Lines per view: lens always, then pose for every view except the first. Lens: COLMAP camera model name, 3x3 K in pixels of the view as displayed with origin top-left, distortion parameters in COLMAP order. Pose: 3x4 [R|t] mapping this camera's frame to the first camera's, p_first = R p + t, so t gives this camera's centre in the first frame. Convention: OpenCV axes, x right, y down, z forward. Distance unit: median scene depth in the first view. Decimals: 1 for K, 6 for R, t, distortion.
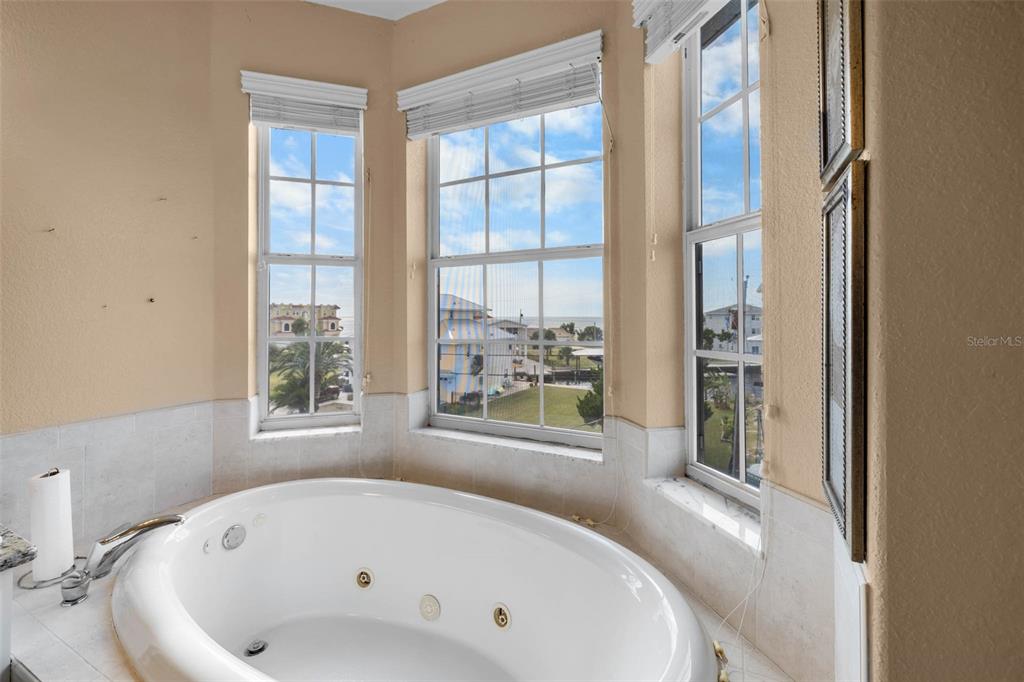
lens RADIAL K [[431.7, 0, 512.2], [0, 431.7, 298.6], [0, 0, 1]] dist [0.001232, 0.000025]
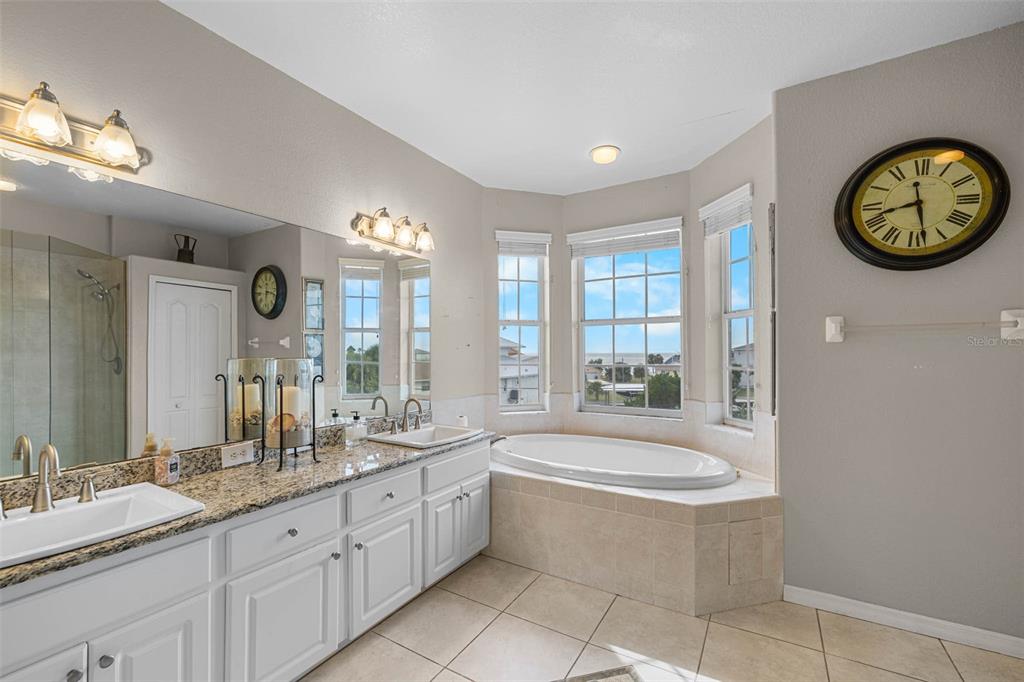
lens RADIAL K [[437.2, 0, 512.6], [0, 437.2, 339.3], [0, 0, 1]] dist [0.002293, -0.000168]
pose [[0.998817, -0.006164, -0.048227, -0.448457], [0.006639, 0.999931, 0.009695, -0.041446], [0.048164, -0.010003, 0.998789, -1.016094]]
